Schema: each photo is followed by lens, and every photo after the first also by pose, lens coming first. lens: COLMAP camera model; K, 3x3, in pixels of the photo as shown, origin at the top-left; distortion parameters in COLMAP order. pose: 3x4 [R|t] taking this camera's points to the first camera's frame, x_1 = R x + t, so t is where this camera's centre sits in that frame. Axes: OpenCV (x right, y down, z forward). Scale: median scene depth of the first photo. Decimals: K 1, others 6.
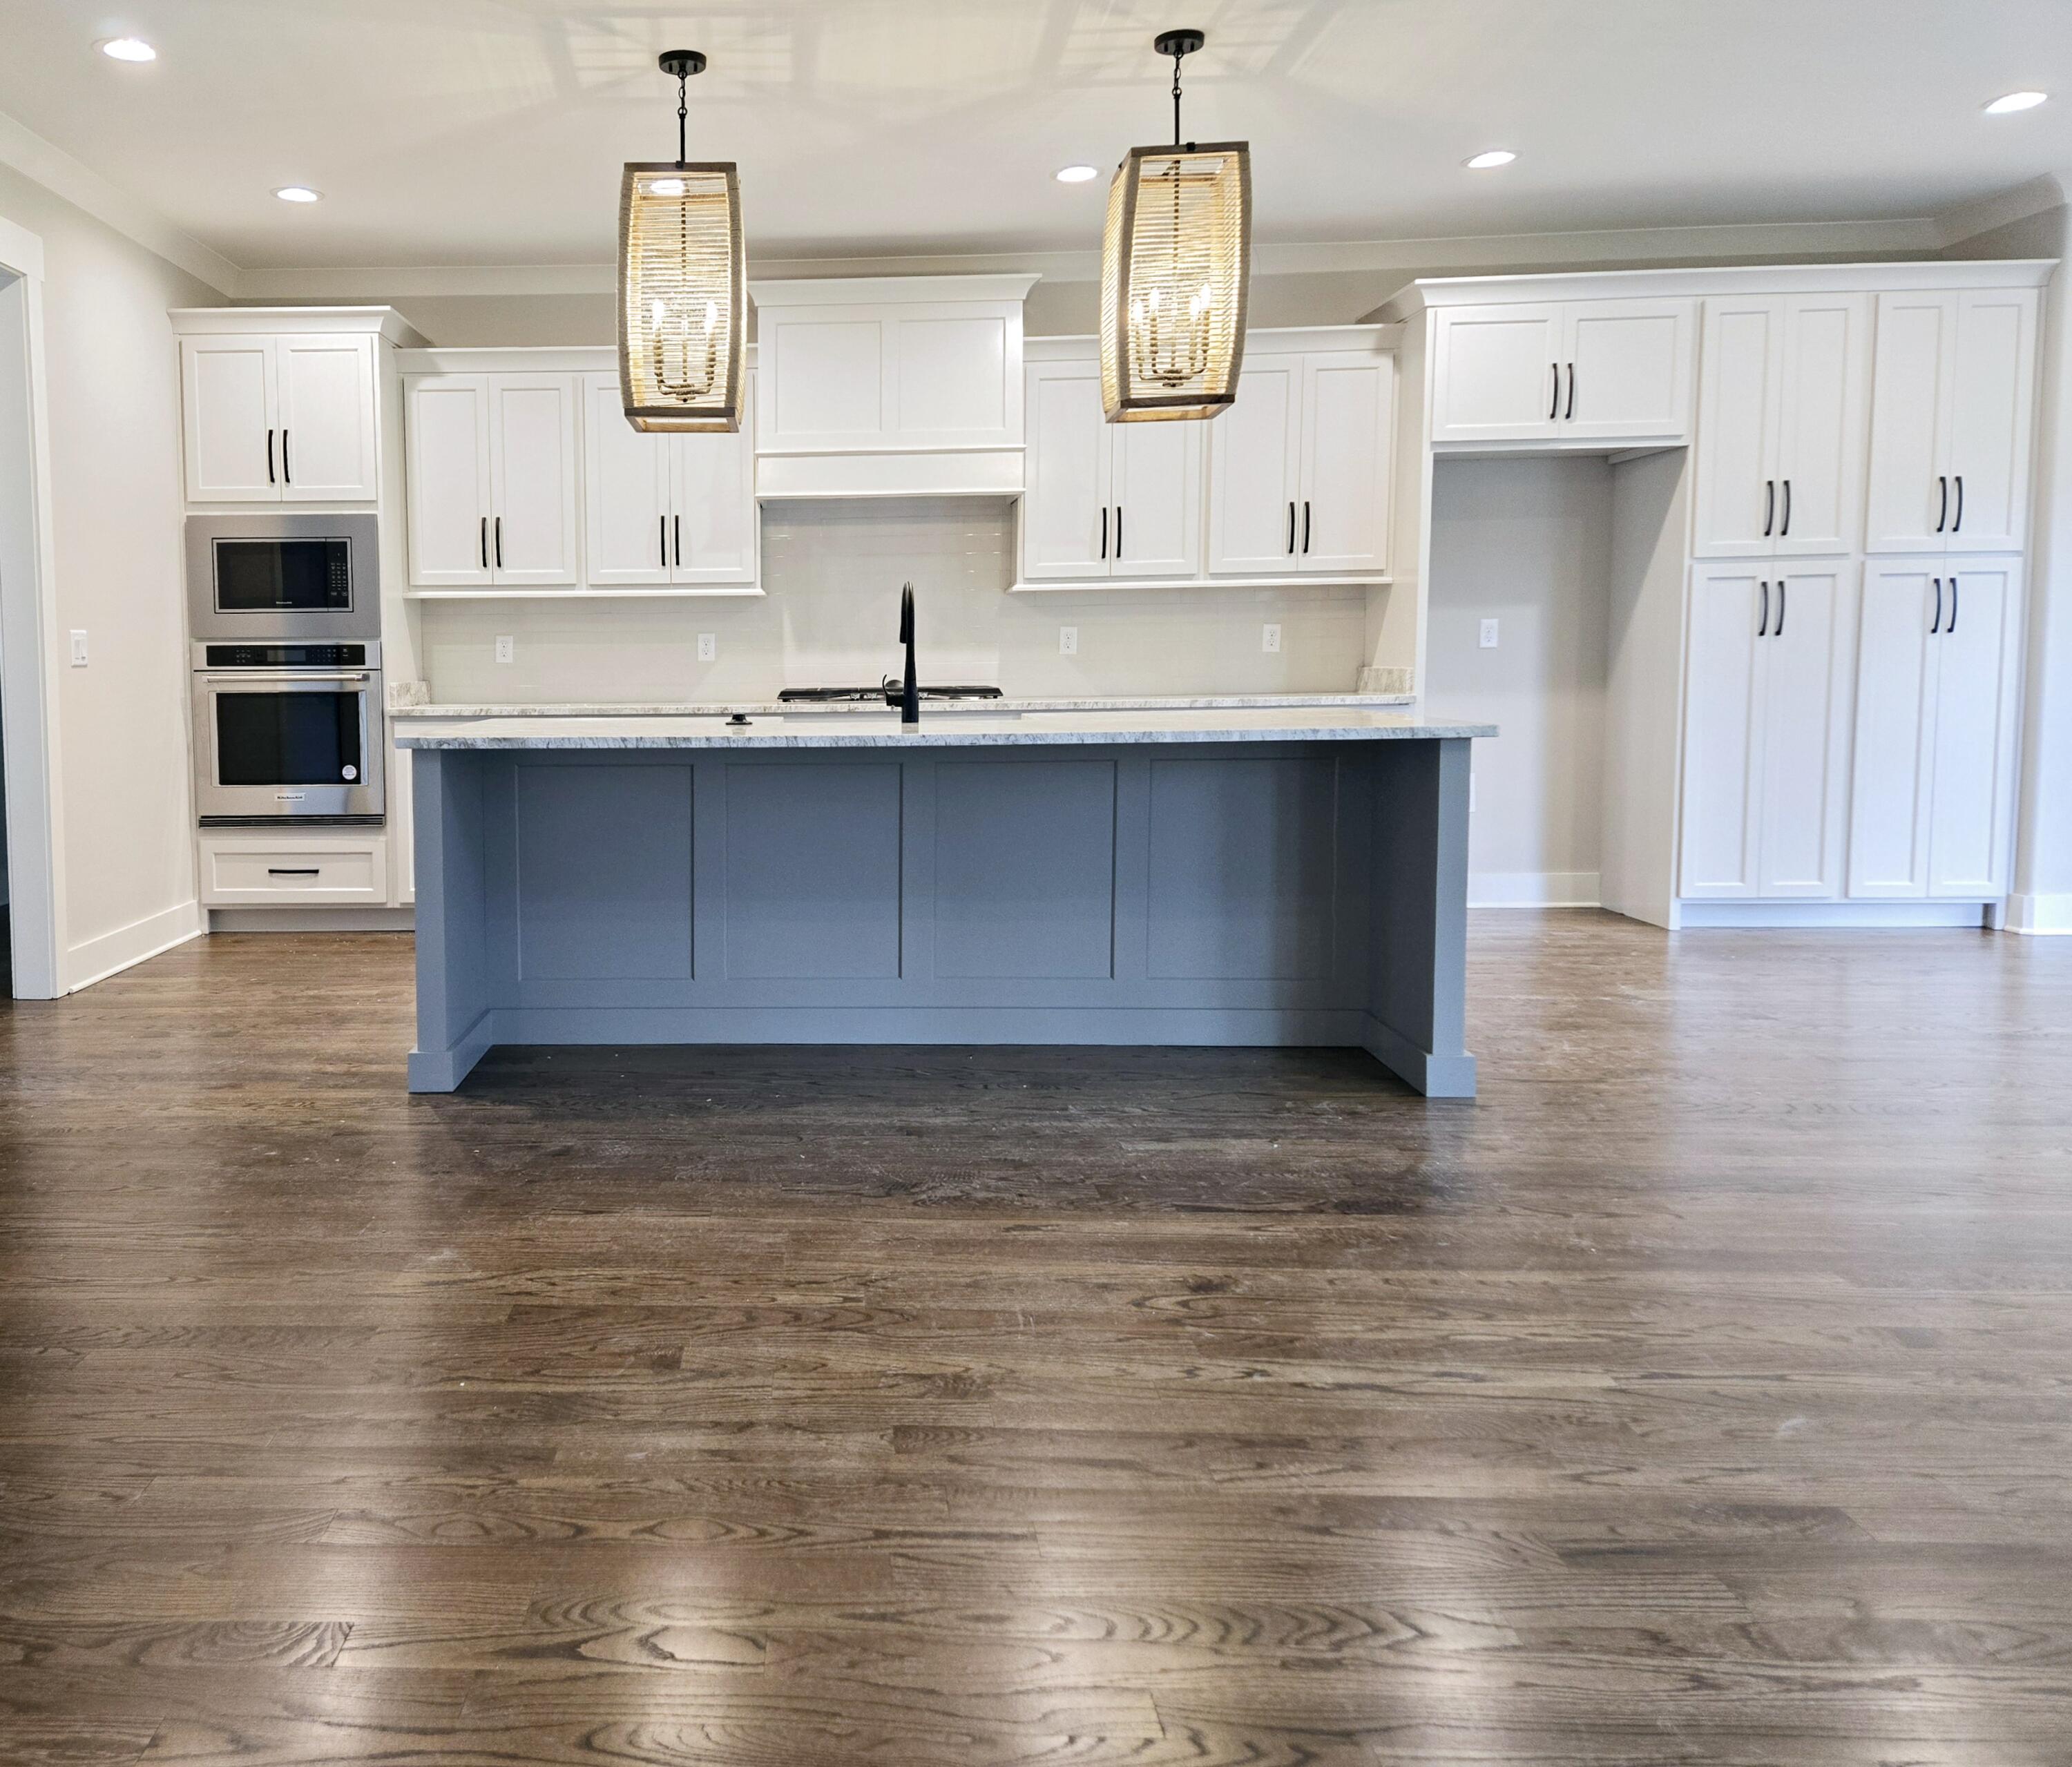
lens RADIAL K [[1485.1, 0, 994.3], [0, 1485.1, 836.9], [0, 0, 1]] dist [0.047818, -0.020561]
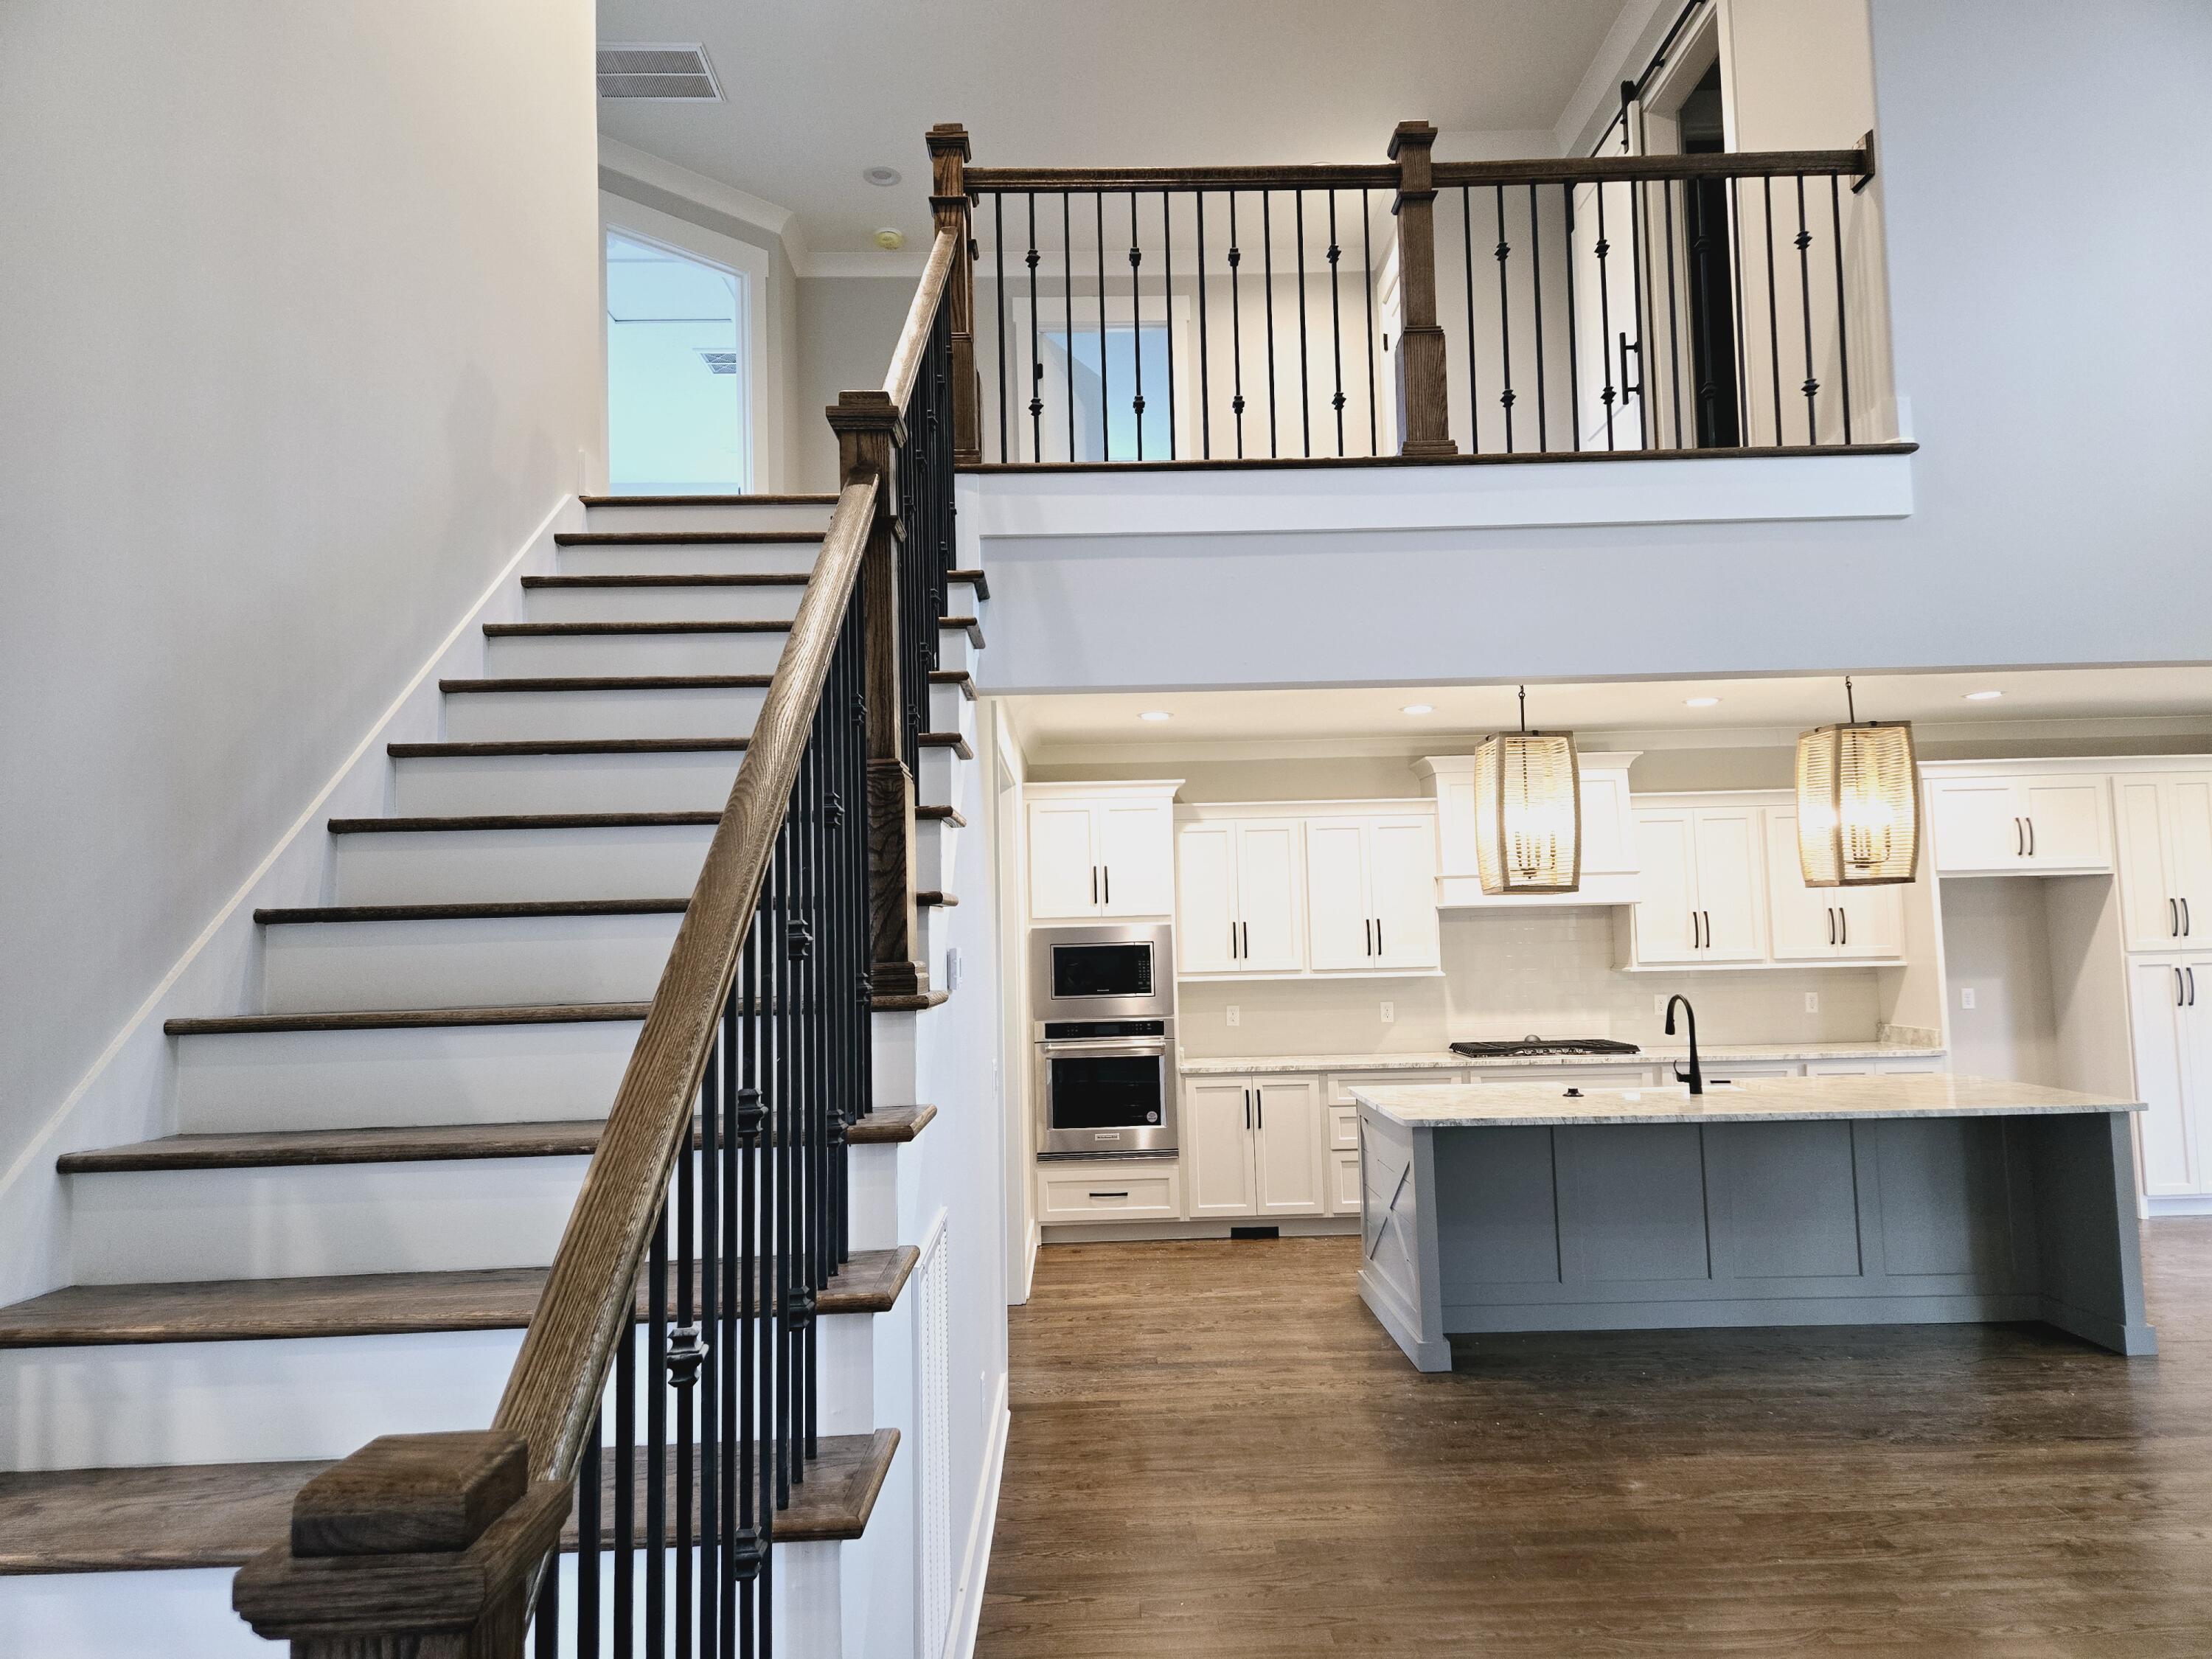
lens RADIAL K [[1480.3, 0, 1109.9], [0, 1480.3, 829.0], [0, 0, 1]] dist [0.097248, -0.082109]
pose [[0.996347, -0.009528, 0.084860, -0.611548], [0.022961, 0.987048, -0.158771, -0.091744], [-0.082249, 0.160140, 0.983662, -0.358060]]
